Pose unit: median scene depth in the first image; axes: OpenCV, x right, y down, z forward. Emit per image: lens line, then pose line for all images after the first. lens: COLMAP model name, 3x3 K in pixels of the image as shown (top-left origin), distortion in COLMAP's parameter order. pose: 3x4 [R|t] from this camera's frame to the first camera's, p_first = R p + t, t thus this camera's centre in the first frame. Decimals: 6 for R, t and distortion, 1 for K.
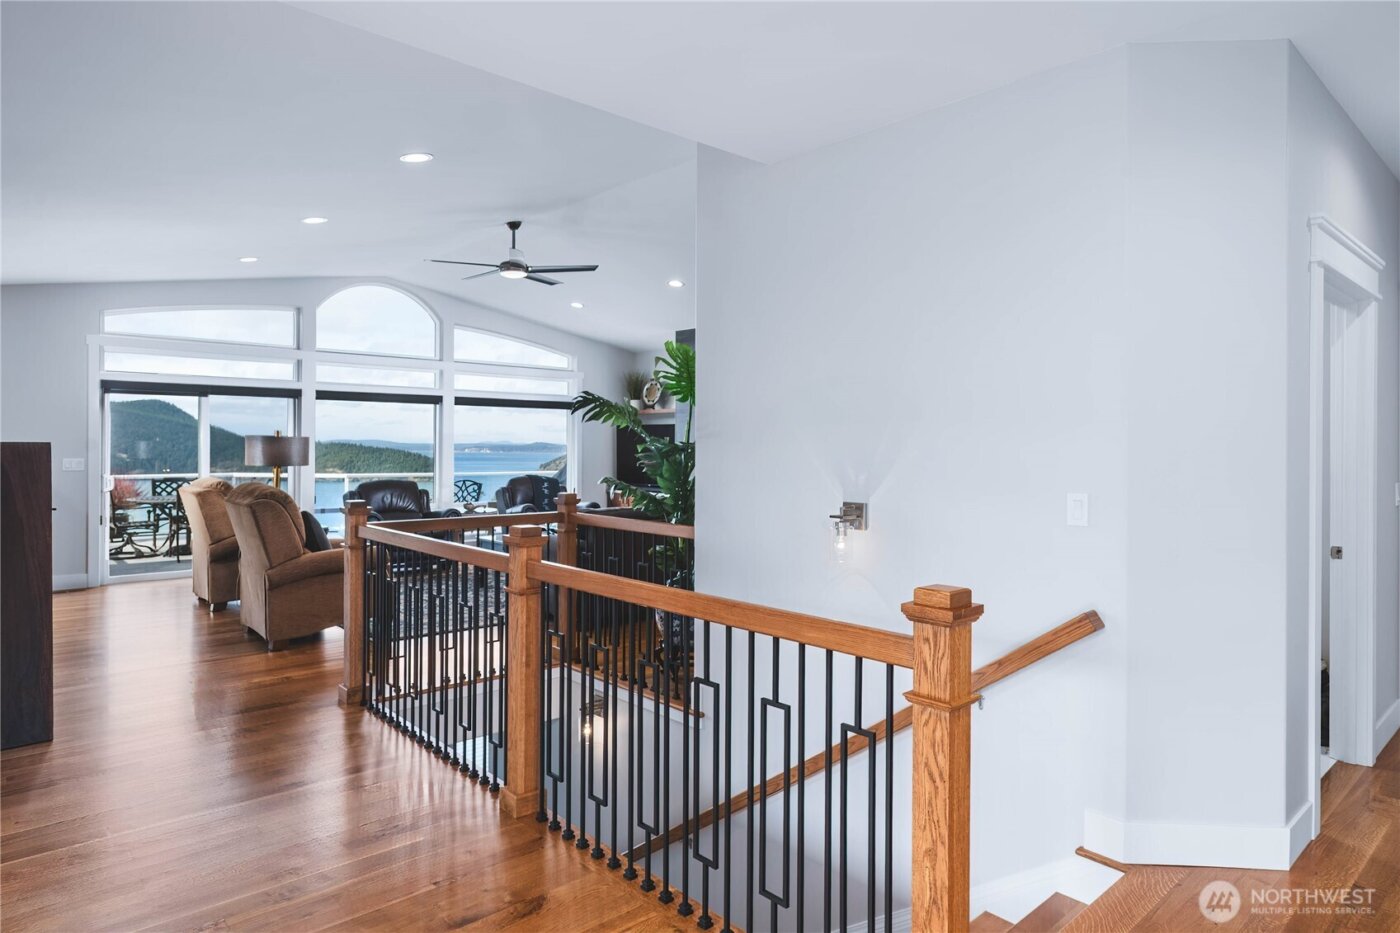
lens RADIAL K [[828.3, 0, 688.6], [0, 828.3, 461.5], [0, 0, 1]] dist [0.026093, -0.000381]
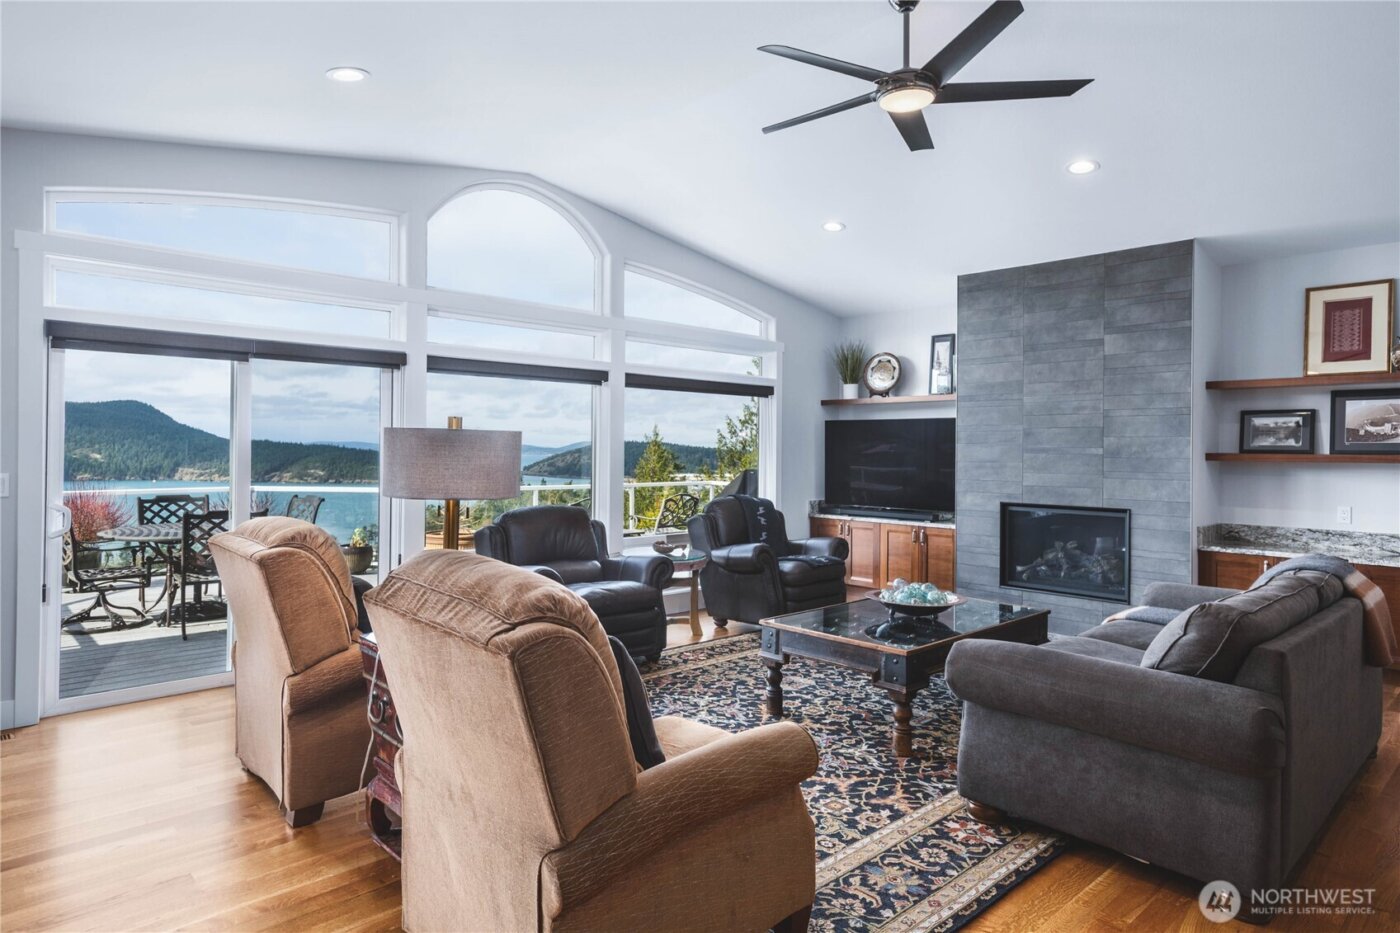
lens RADIAL K [[828.3, 0, 706.5], [0, 828.3, 456.2], [0, 0, 1]] dist [0.026093, -0.000381]
pose [[0.999397, 0.004567, 0.034417, -0.241941], [-0.004225, 0.999941, -0.010018, -0.007723], [-0.034460, 0.009867, 0.999357, 0.362589]]
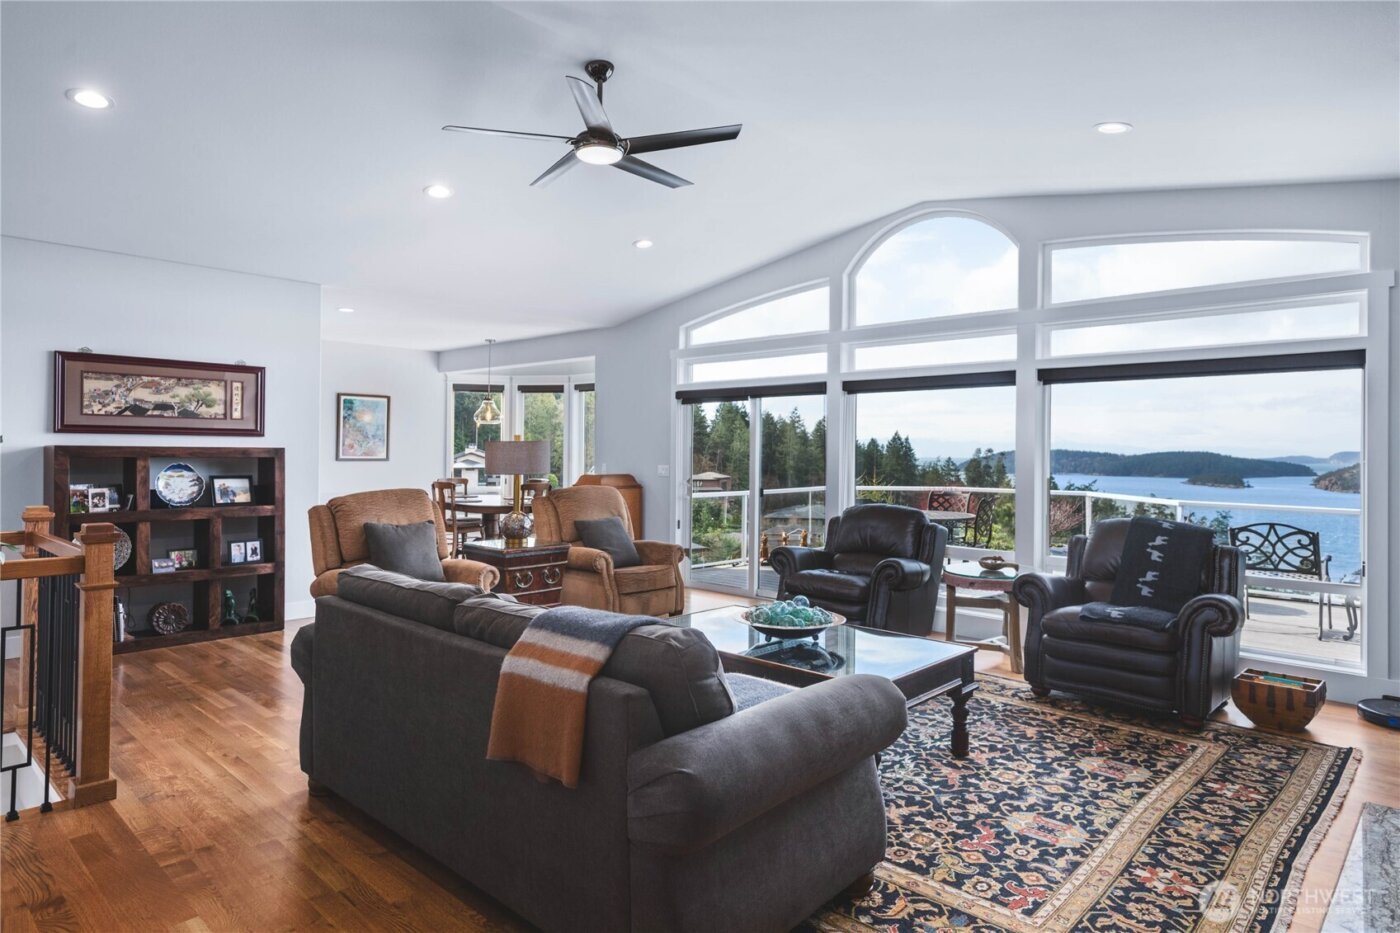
lens RADIAL K [[828.3, 0, 700.4], [0, 828.3, 460.5], [0, 0, 1]] dist [0.026093, -0.000381]
pose [[0.089114, 0.006927, -0.995997, 0.270898], [-0.027353, 0.999616, 0.004505, -0.011500], [0.995646, 0.026842, 0.089269, 0.726356]]
